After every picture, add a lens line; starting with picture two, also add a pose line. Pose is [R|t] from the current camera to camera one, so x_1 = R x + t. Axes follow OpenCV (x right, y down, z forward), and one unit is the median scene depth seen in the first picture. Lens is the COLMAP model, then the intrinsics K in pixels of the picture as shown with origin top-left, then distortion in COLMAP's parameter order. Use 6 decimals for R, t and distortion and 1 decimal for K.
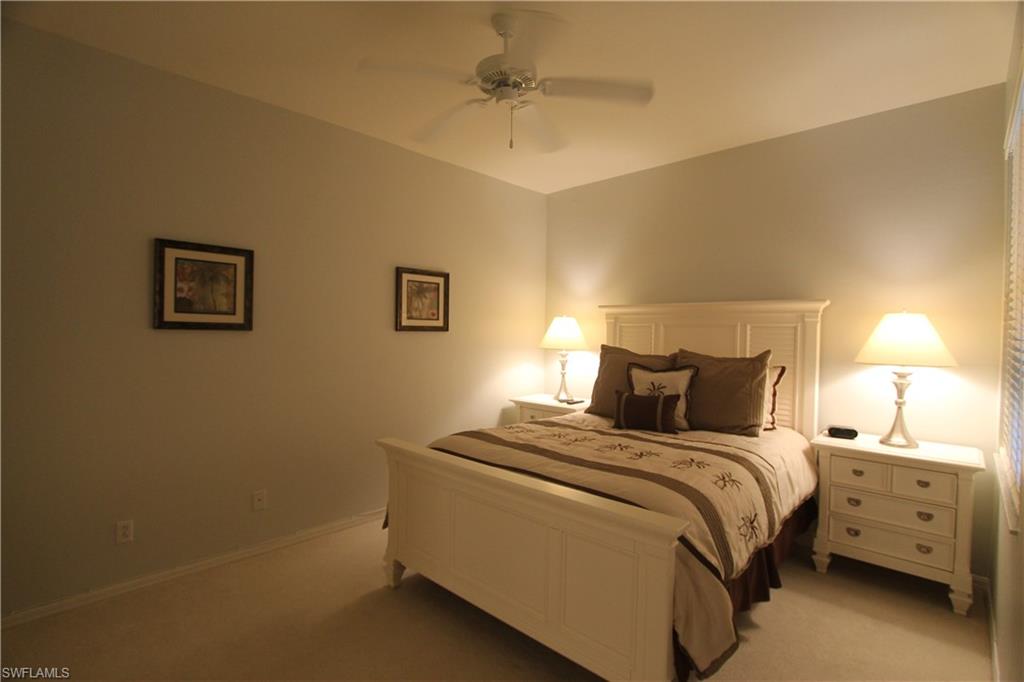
lens RADIAL K [[482.4, 0, 512.0], [0, 482.4, 341.0], [0, 0, 1]] dist [-0.004454, -0.000641]
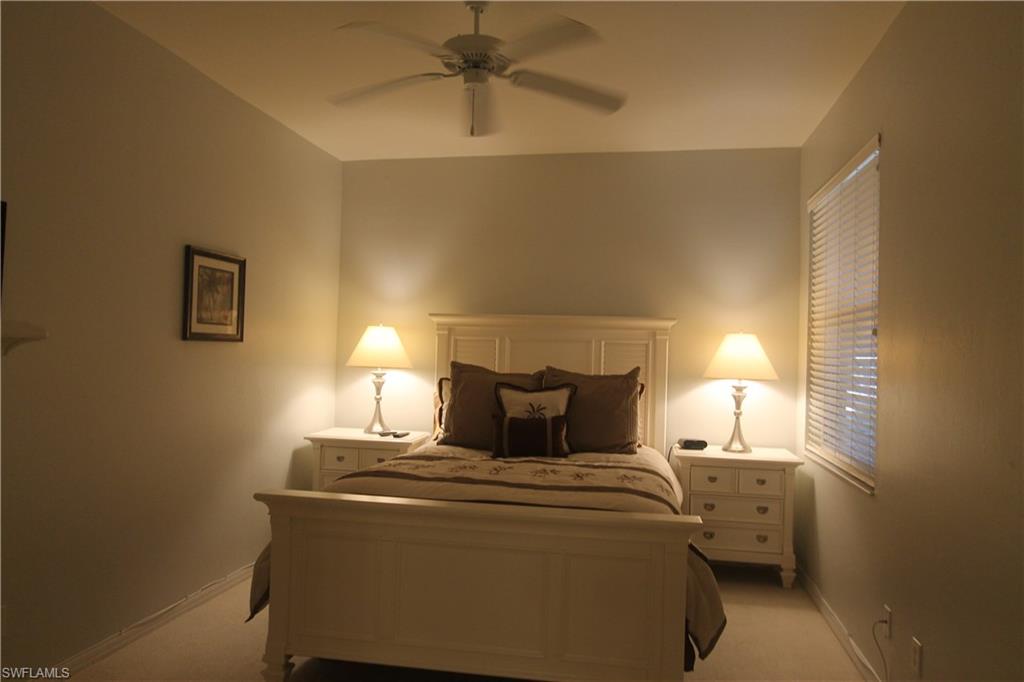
lens RADIAL K [[693.3, 0, 512.0], [0, 693.3, 341.0], [0, 0, 1]] dist [0.005180, 0.000953]
pose [[0.838465, 0.017661, 0.544669, -0.425150], [-0.004796, 0.999675, -0.025033, 0.002108], [-0.544934, 0.018377, 0.838277, -0.061194]]
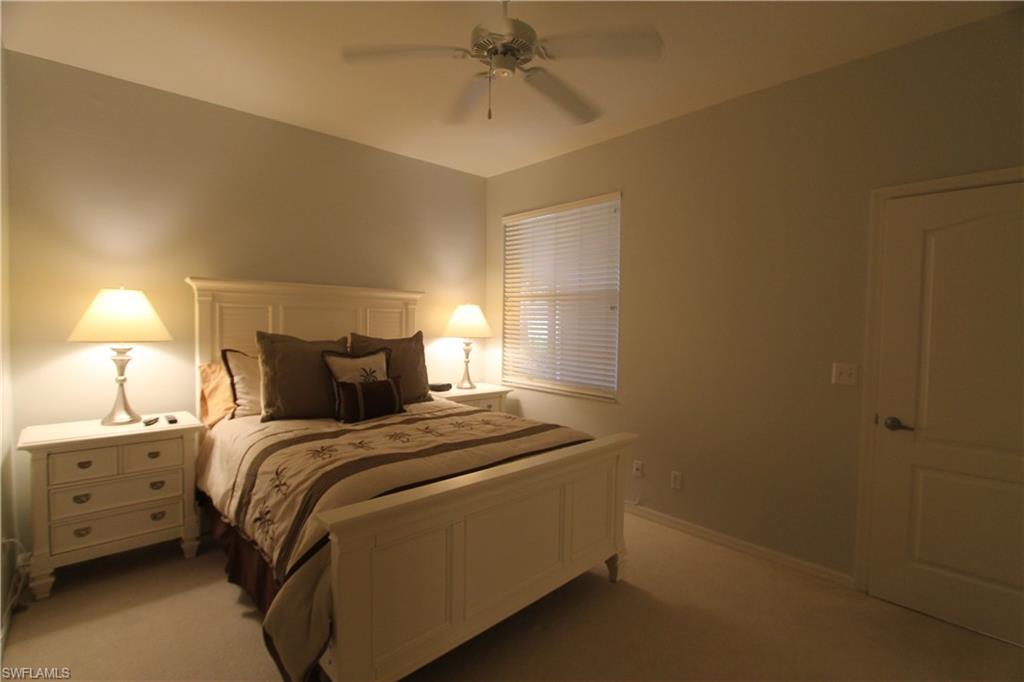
lens RADIAL K [[503.9, 0, 515.2], [0, 503.9, 335.7], [0, 0, 1]] dist [0.001602, 0.000365]
pose [[0.041663, -0.043429, 0.998187, -0.683452], [0.000996, 0.999056, 0.043425, -0.023548], [-0.999131, -0.000815, 0.041667, 0.627999]]
